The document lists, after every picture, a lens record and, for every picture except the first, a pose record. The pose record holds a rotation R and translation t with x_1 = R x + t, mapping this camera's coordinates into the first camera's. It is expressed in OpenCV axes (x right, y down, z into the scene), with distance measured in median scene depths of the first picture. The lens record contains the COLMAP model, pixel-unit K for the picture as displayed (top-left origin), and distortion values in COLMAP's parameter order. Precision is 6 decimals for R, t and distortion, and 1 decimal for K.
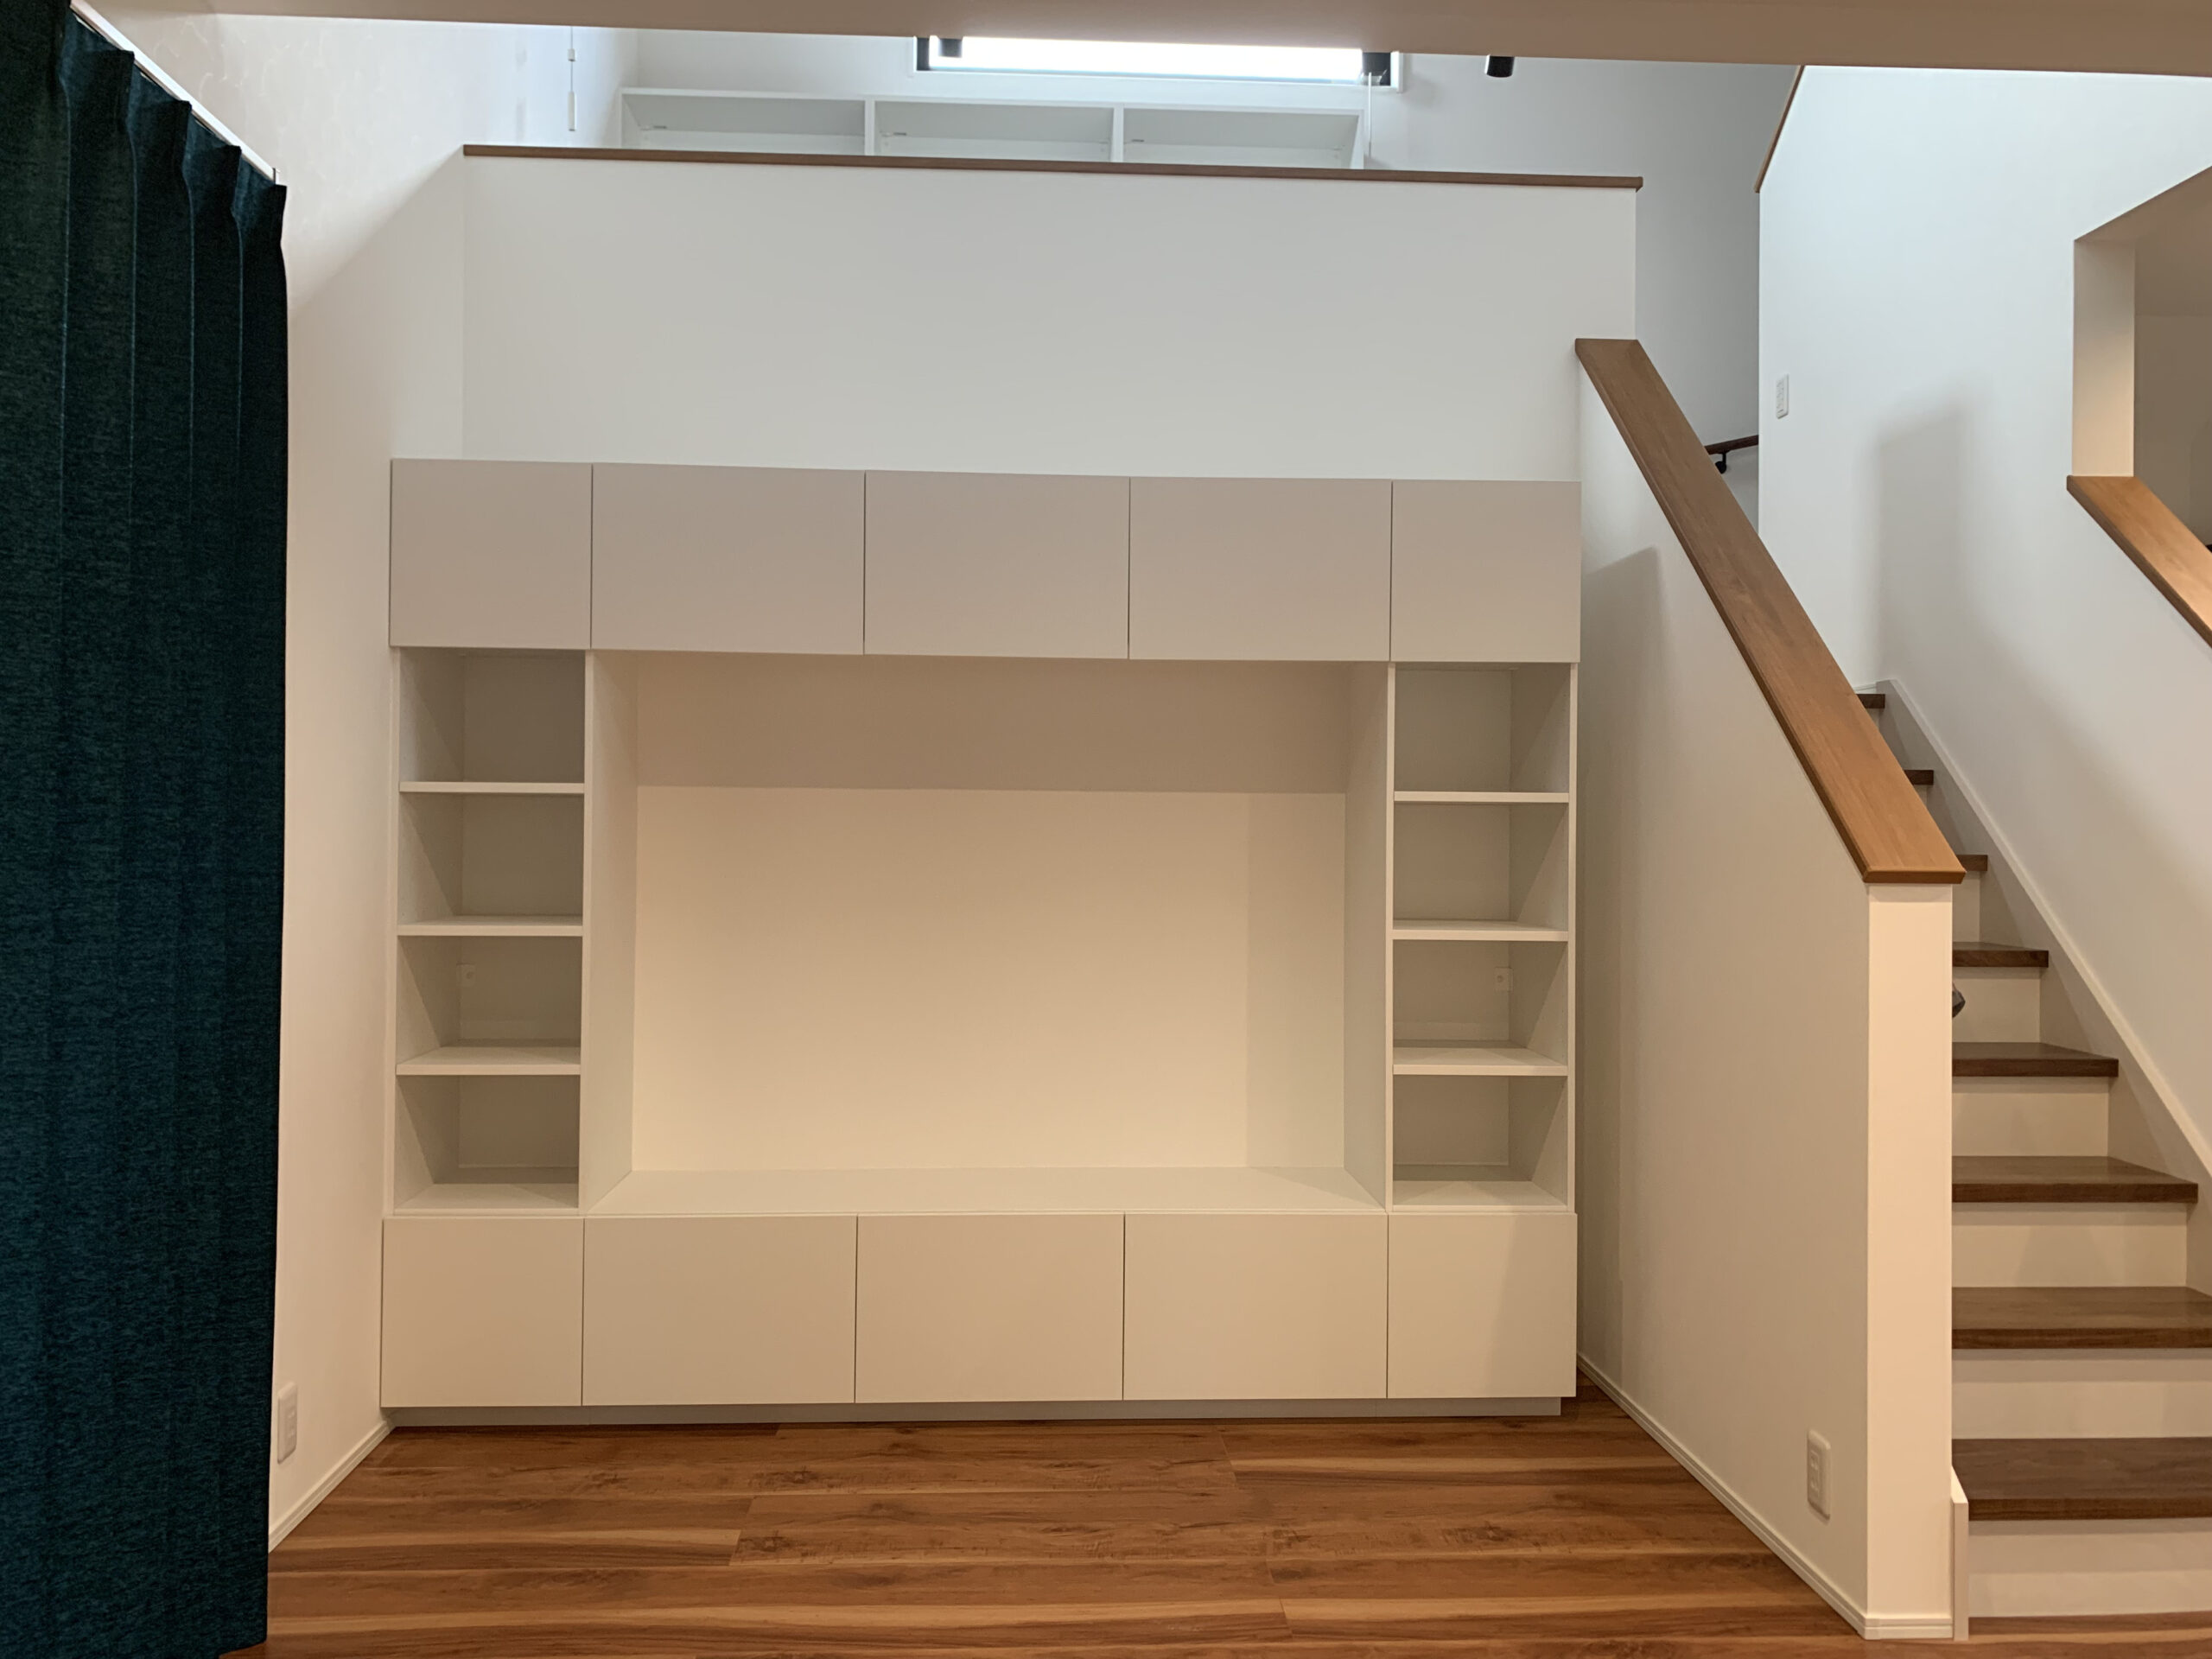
lens RADIAL K [[1709.2, 0, 1101.1], [0, 1709.2, 822.6], [0, 0, 1]] dist [0.062328, -0.008286]
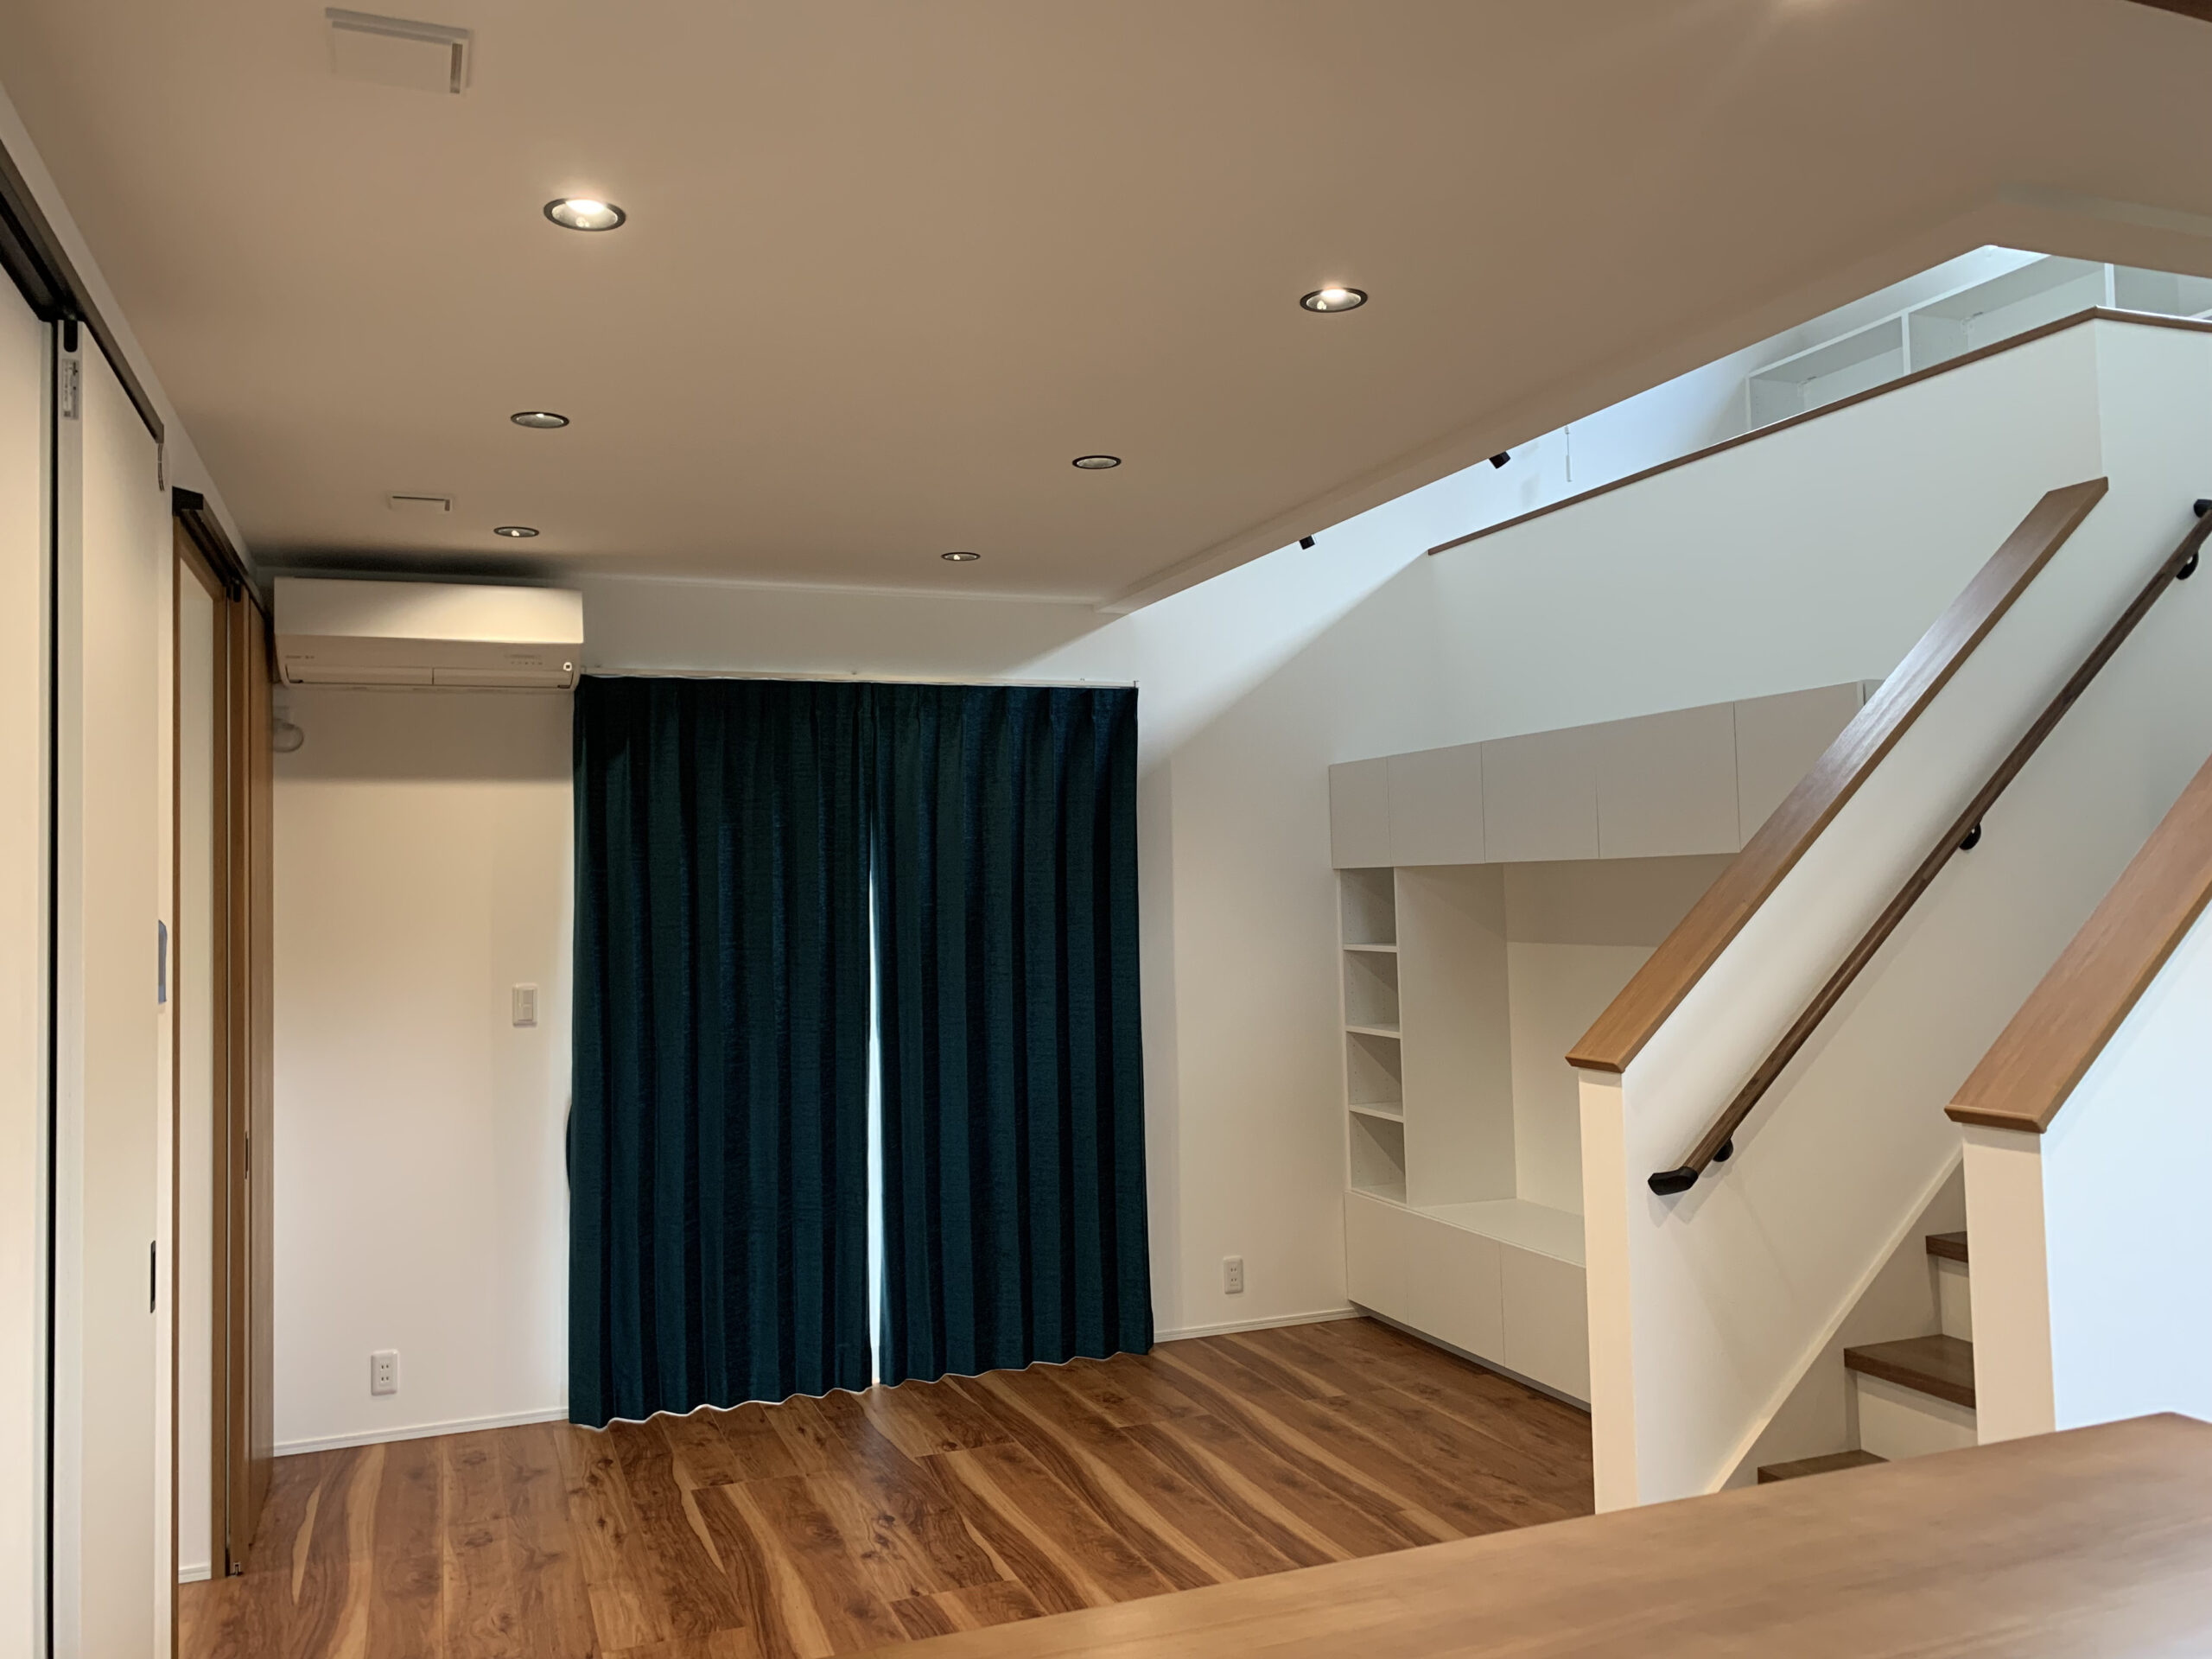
lens RADIAL K [[1709.2, 0, 1103.6], [0, 1709.2, 834.8], [0, 0, 1]] dist [0.062328, -0.008286]
pose [[0.326975, -0.050043, -0.943707, 1.342554], [0.028613, 0.998663, -0.043043, -0.075648], [0.944600, -0.012928, 0.327970, 0.224238]]
